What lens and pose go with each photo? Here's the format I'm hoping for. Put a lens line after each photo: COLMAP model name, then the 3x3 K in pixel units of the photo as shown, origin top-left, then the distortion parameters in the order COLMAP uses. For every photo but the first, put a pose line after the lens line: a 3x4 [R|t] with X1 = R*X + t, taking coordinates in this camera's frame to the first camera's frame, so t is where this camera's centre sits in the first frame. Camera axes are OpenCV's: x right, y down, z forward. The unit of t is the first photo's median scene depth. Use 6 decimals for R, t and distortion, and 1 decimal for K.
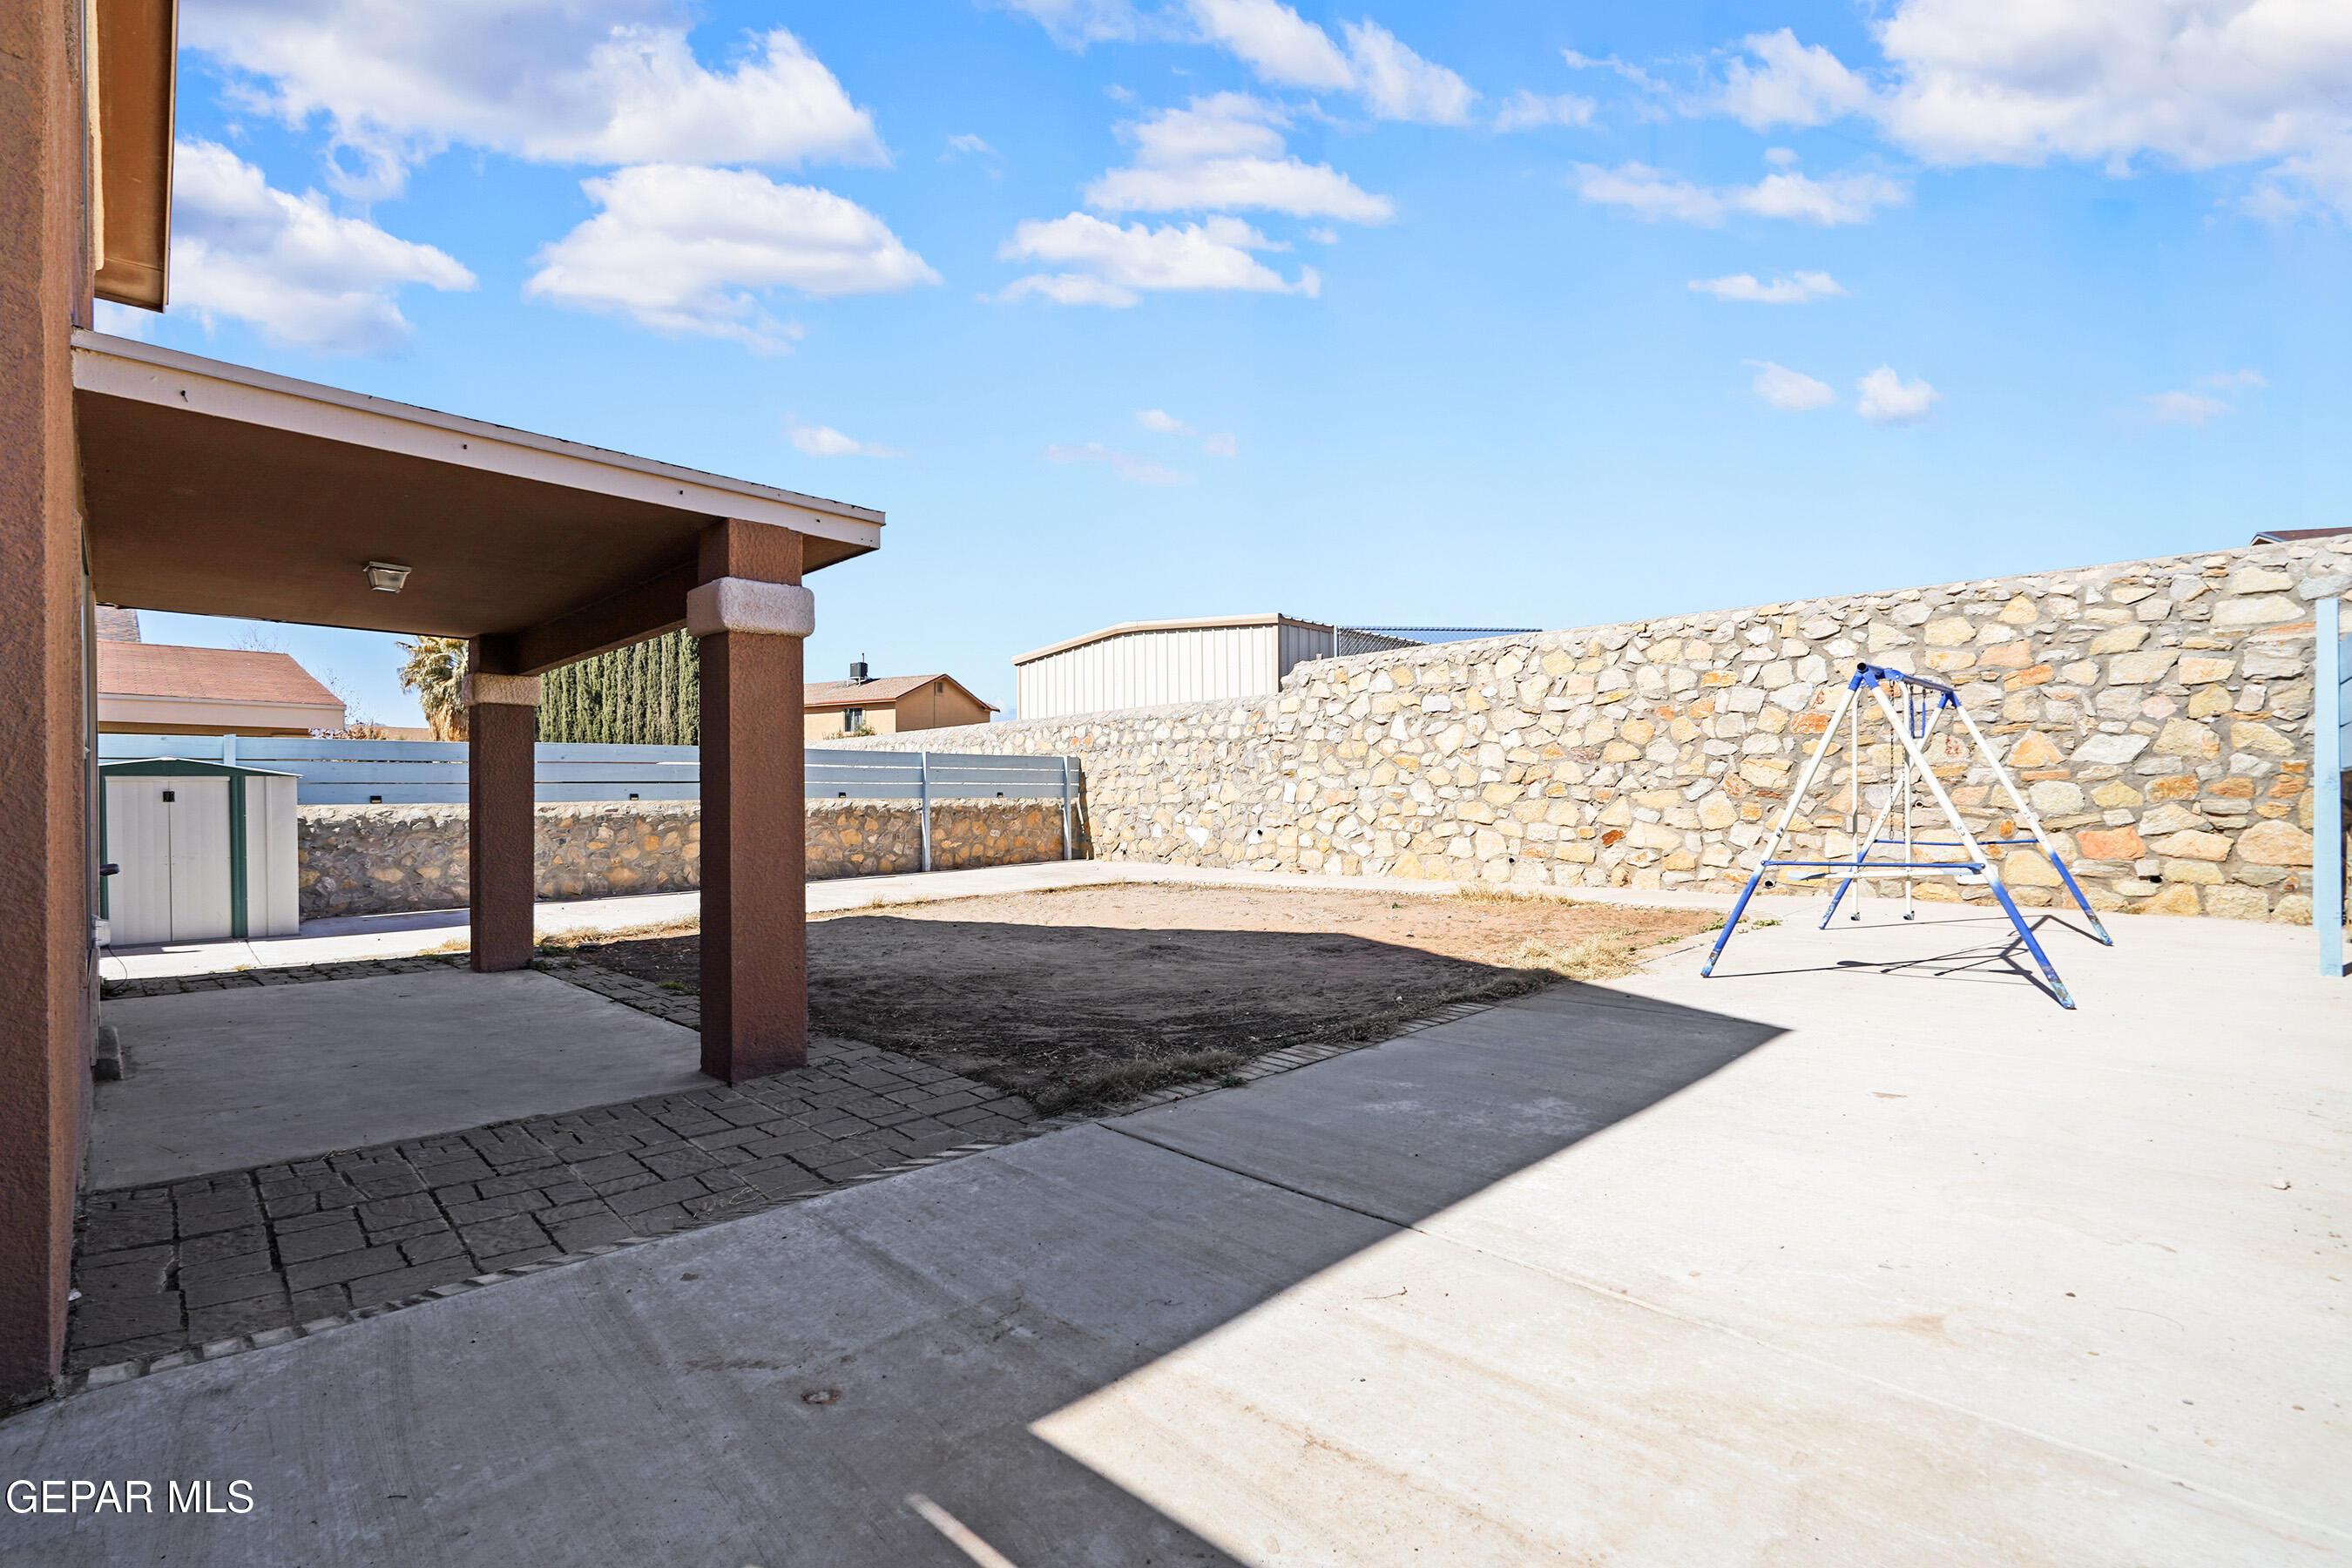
lens RADIAL K [[1095.6, 0, 1173.4], [0, 1095.6, 811.2], [0, 0, 1]] dist [0.012473, 0.000425]
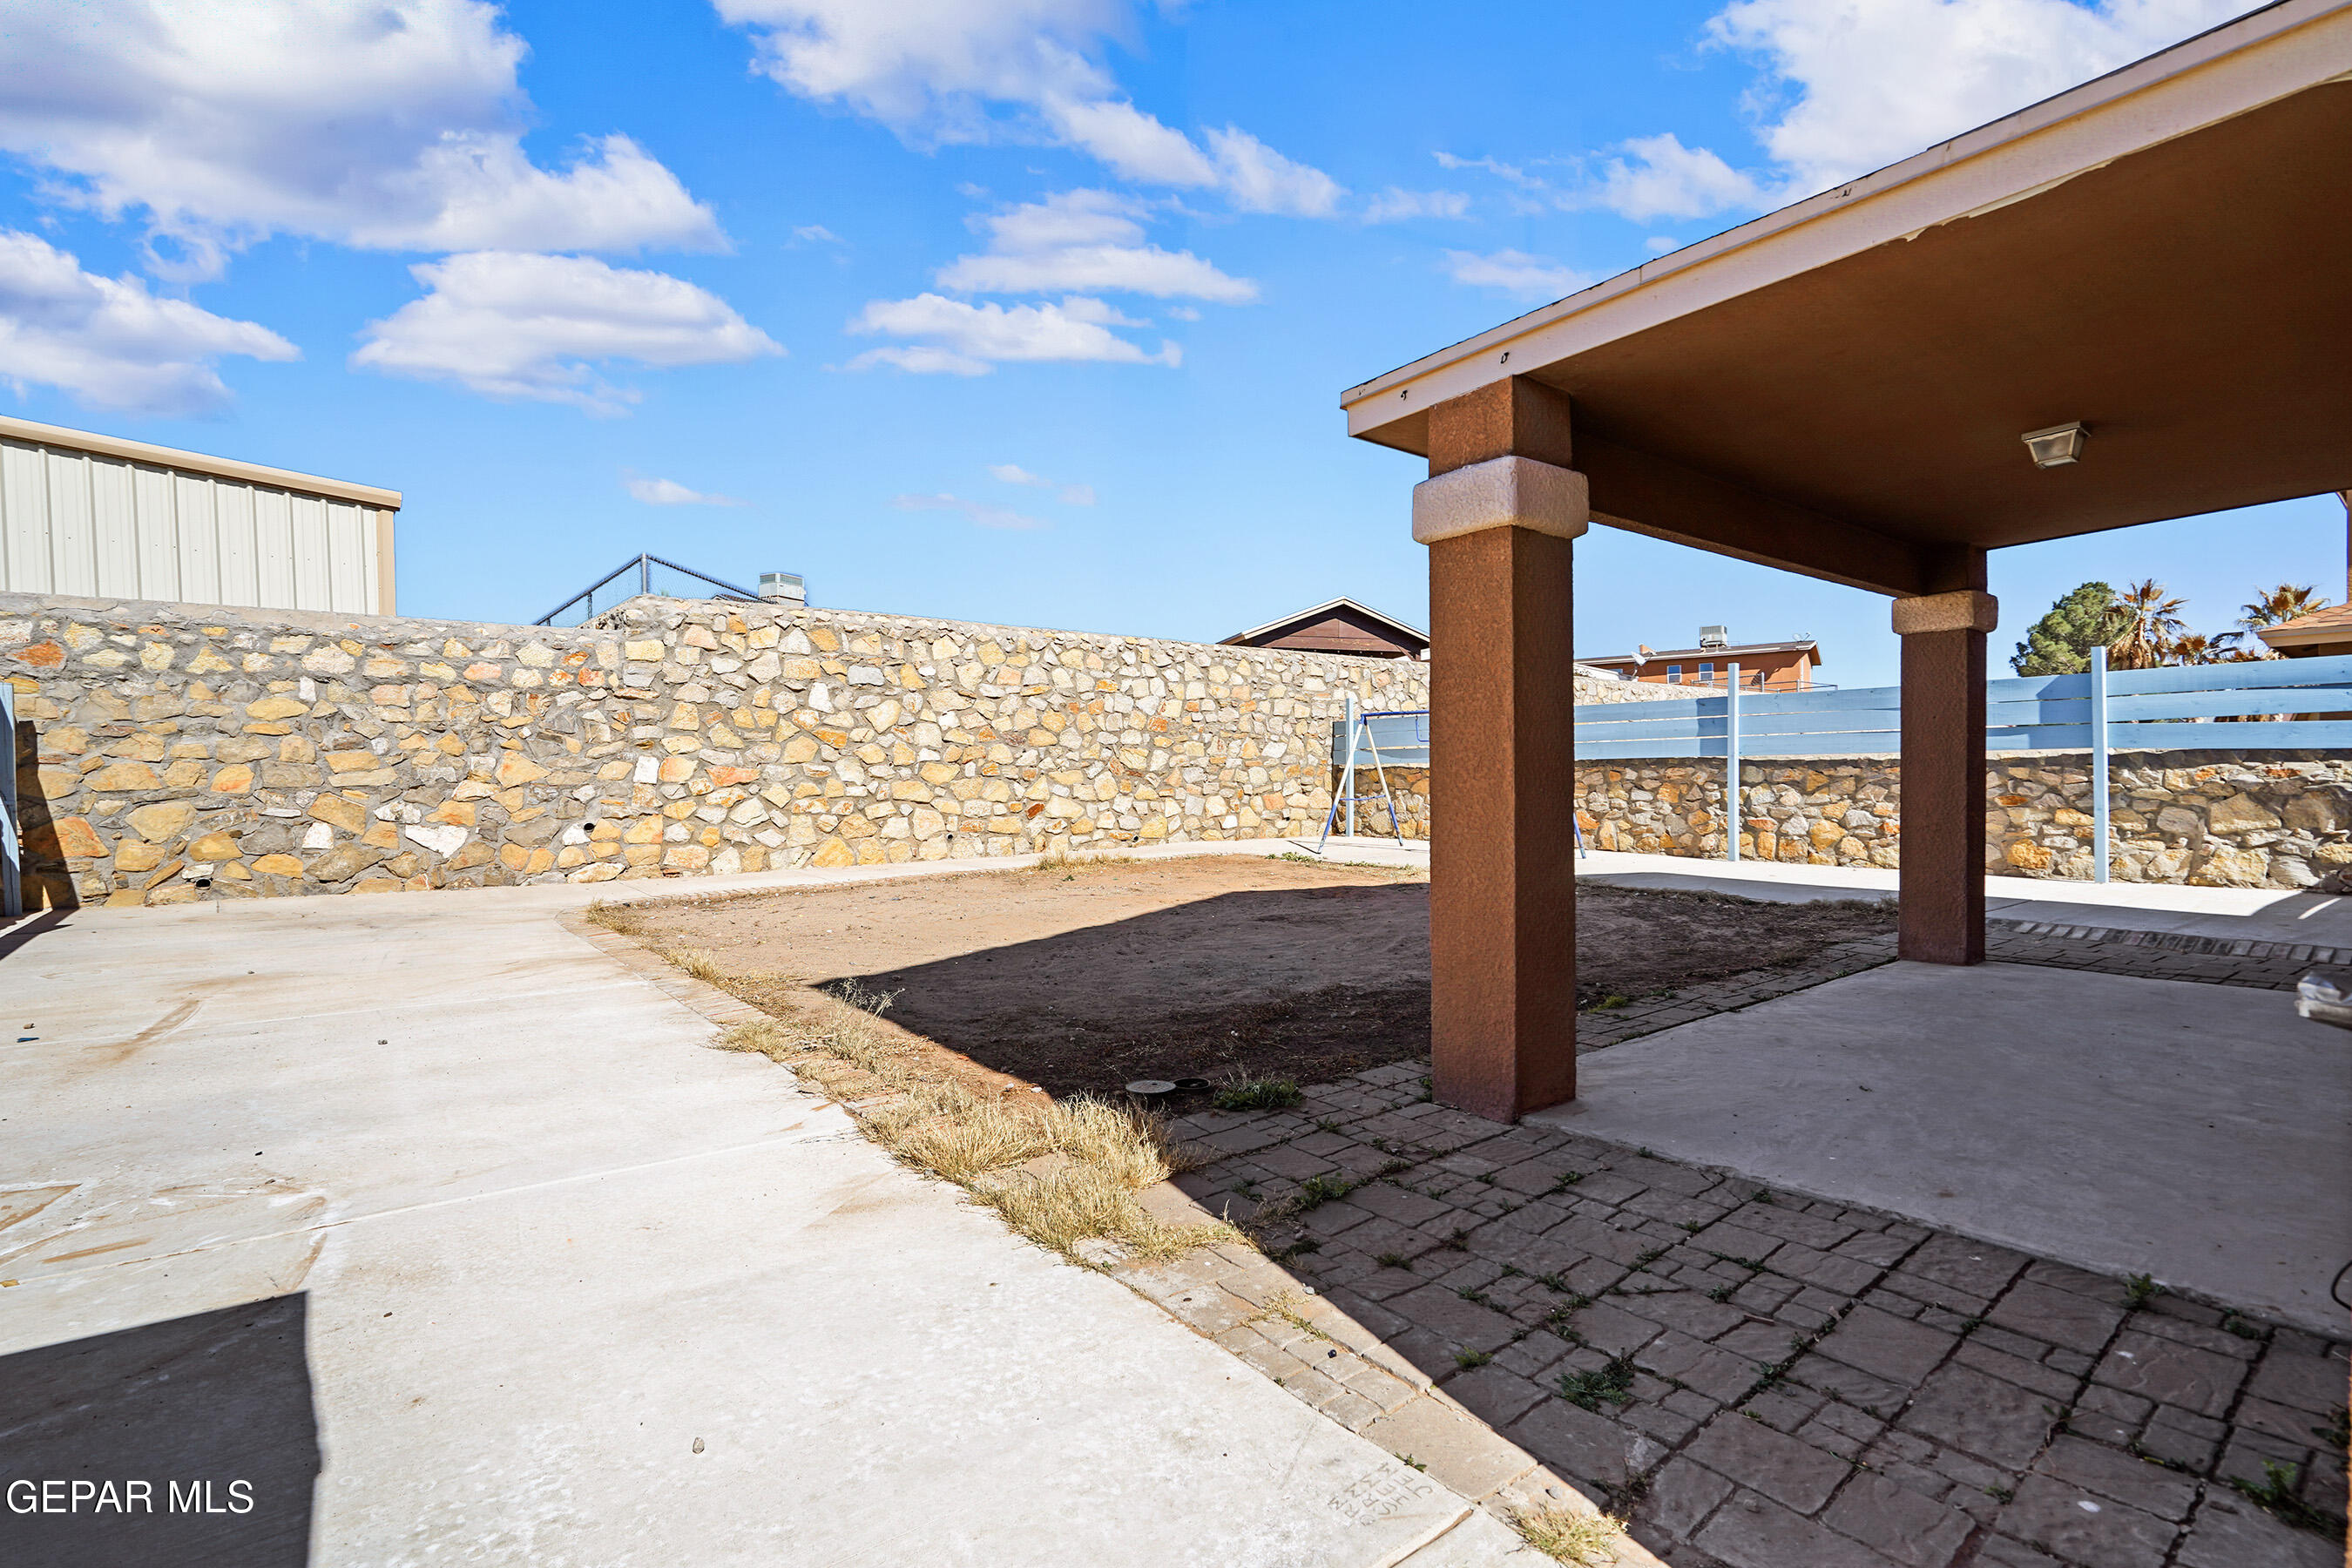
lens RADIAL K [[1095.6, 0, 1173.4], [0, 1095.6, 811.2], [0, 0, 1]] dist [0.012473, 0.000425]
pose [[0.117802, -0.025811, 0.992702, -0.682562], [0.018526, 0.999545, 0.023790, -0.000254], [-0.992864, 0.015588, 0.118226, 0.655183]]
